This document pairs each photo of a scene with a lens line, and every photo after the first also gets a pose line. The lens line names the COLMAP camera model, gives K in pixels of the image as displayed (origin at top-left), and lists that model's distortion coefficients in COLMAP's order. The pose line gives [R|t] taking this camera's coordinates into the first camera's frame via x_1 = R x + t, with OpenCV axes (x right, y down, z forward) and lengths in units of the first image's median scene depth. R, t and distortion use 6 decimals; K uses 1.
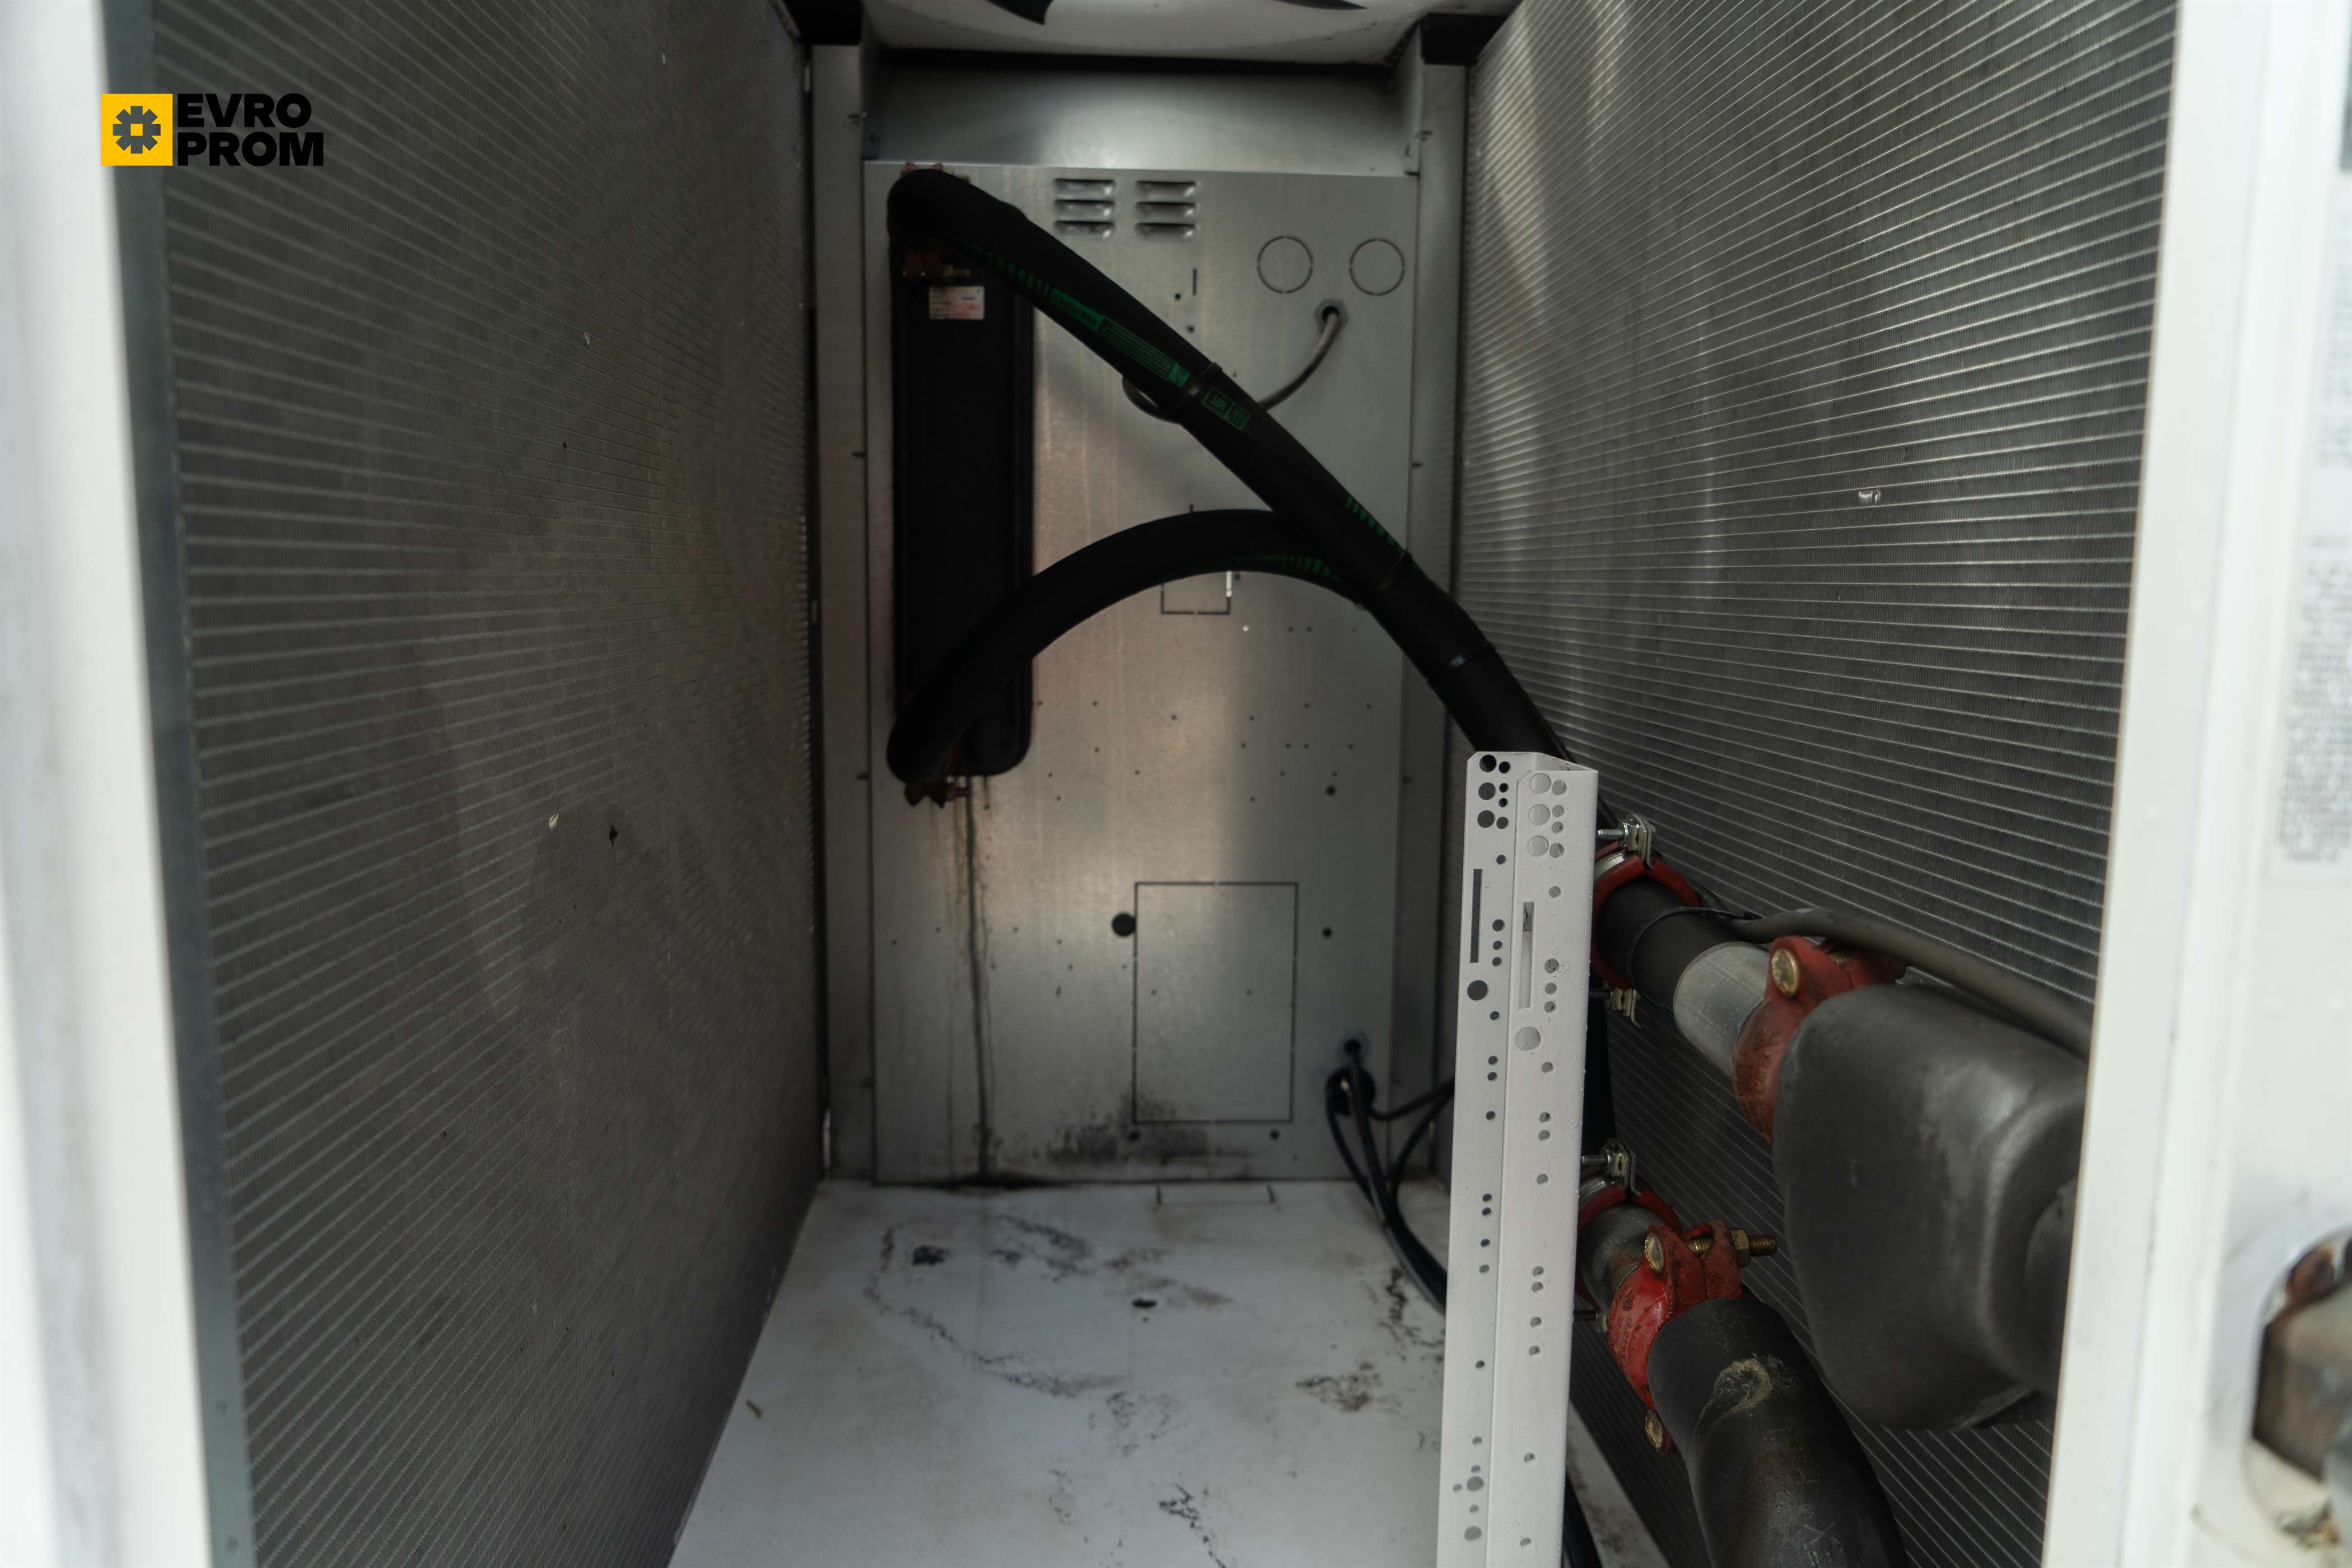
lens RADIAL K [[1559.9, 0, 1177.3], [0, 1559.9, 775.4], [0, 0, 1]] dist [-0.027047, 0.008208]
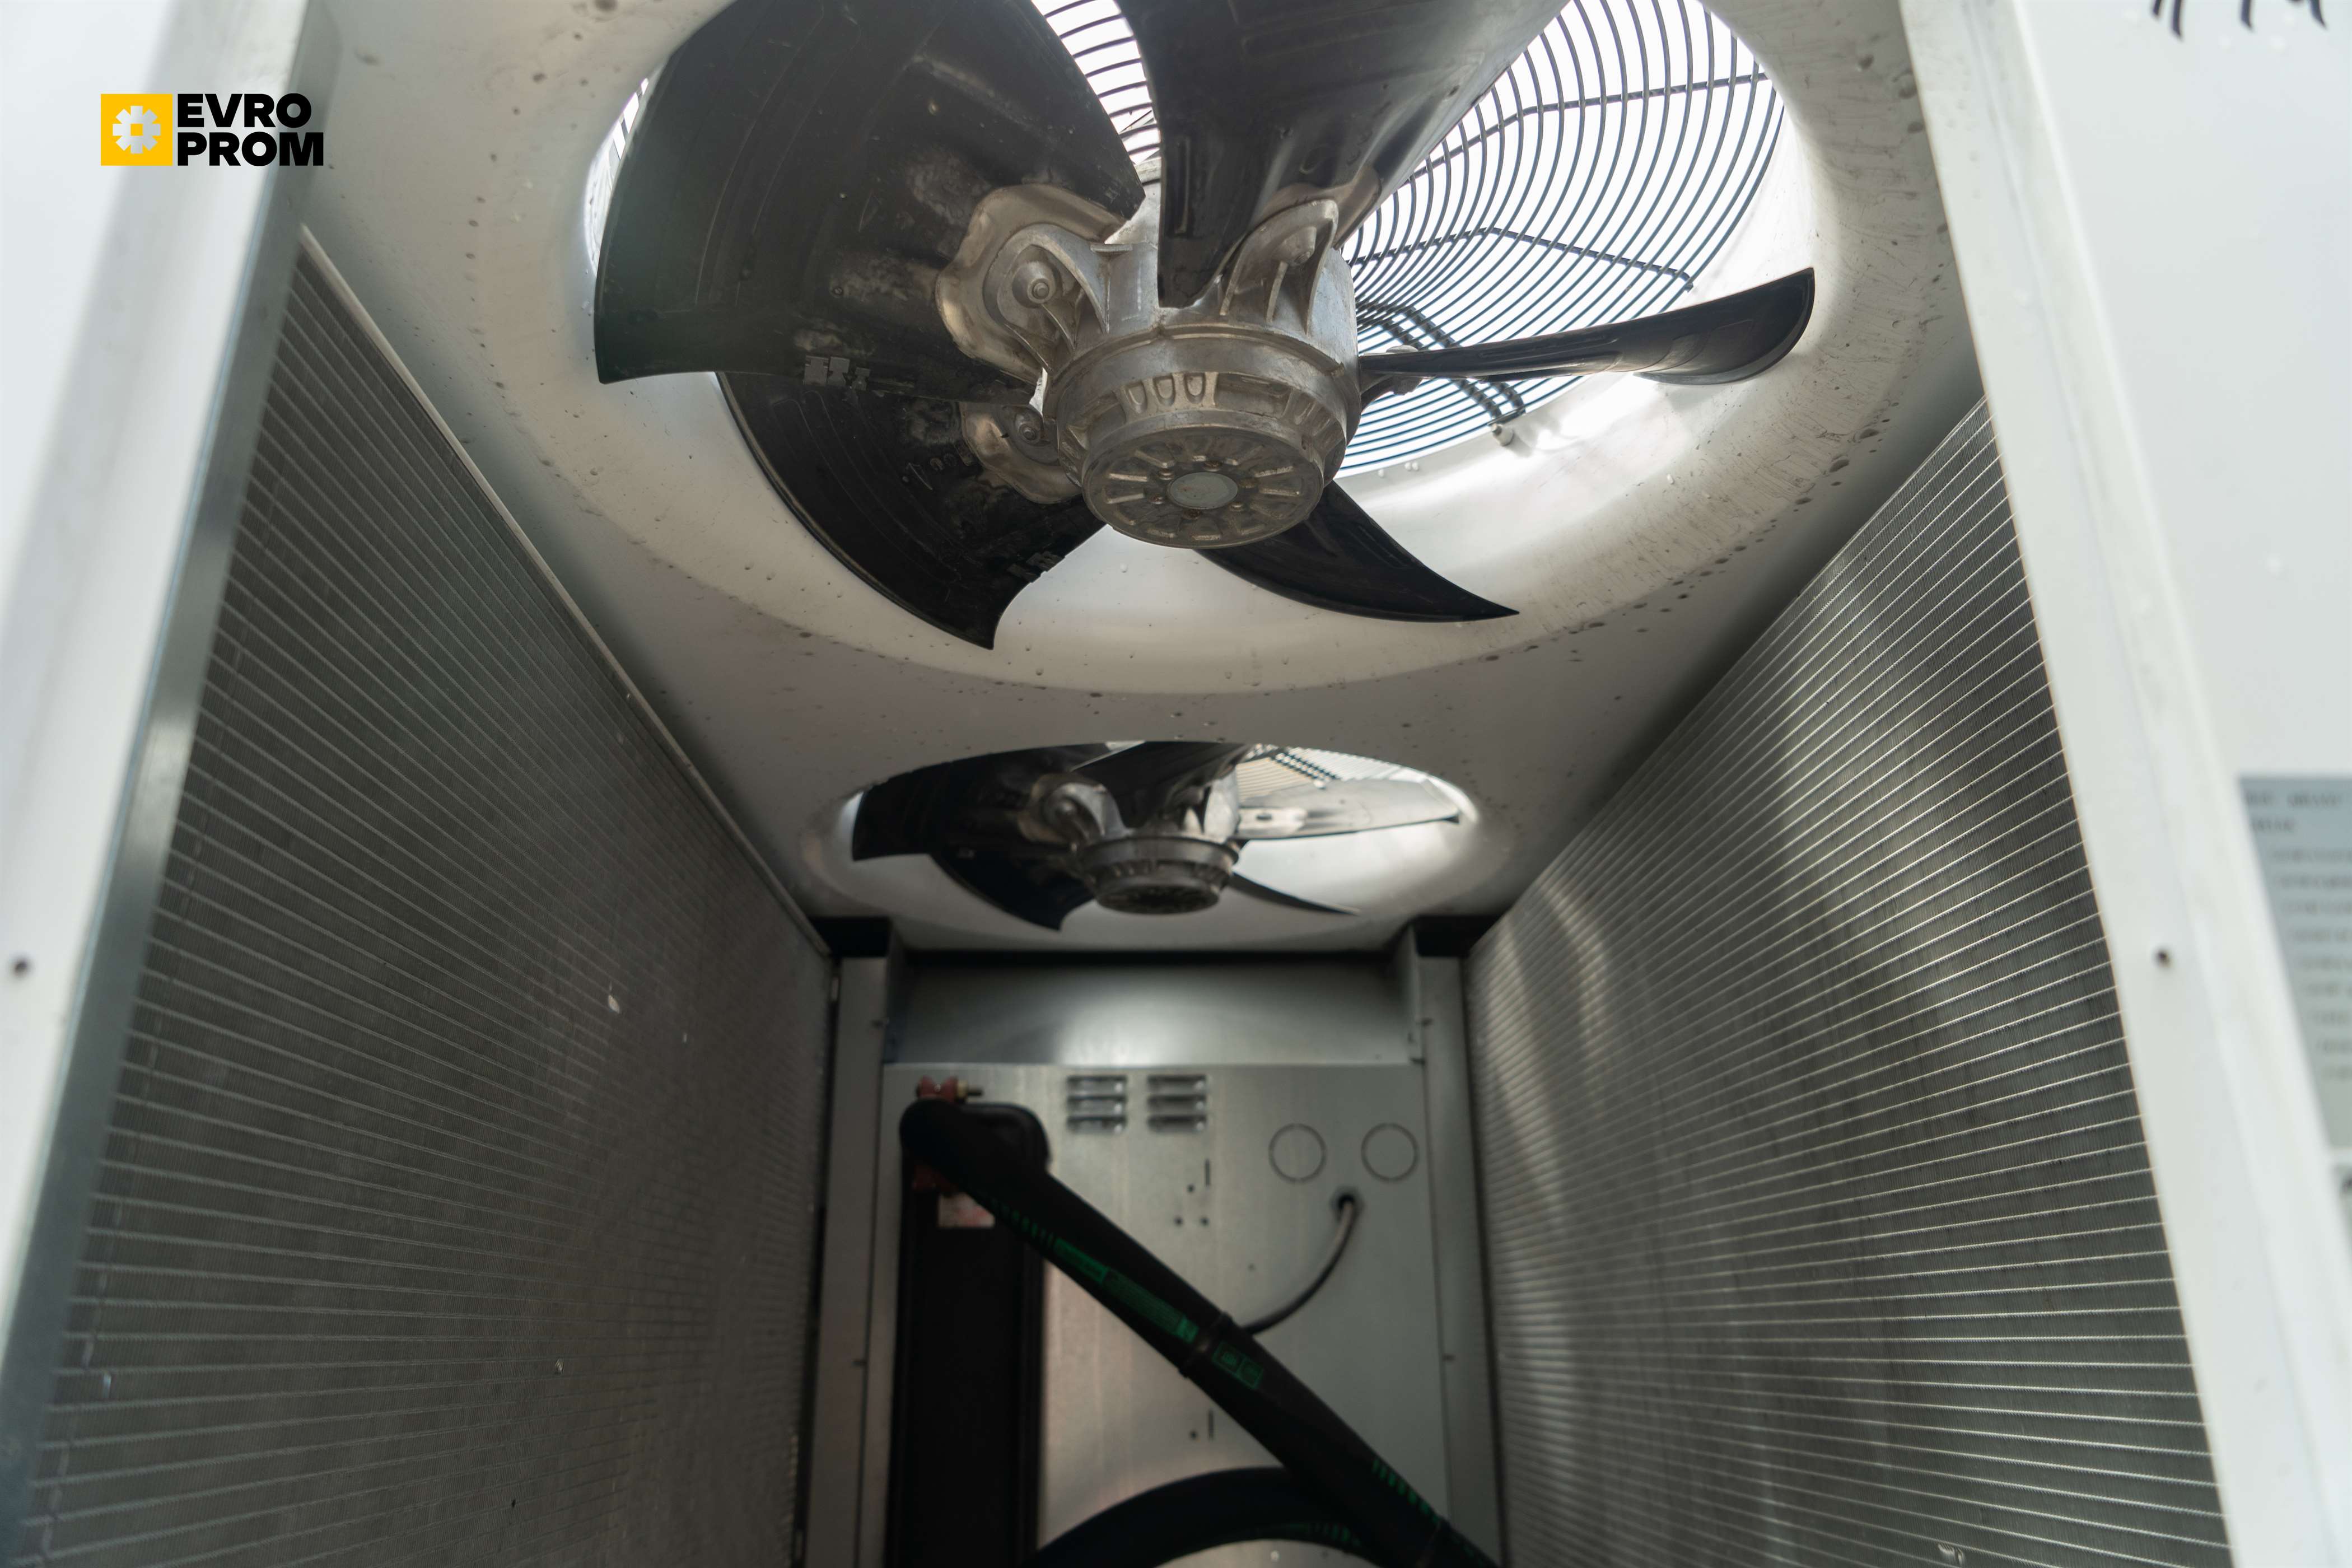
lens RADIAL K [[1559.9, 0, 1177.3], [0, 1559.9, 775.4], [0, 0, 1]] dist [-0.027047, 0.008208]
pose [[0.999509, -0.028202, -0.013632, 0.015079], [0.018841, 0.888930, -0.457655, -0.105084], [0.025025, 0.457174, 0.889025, -0.002805]]
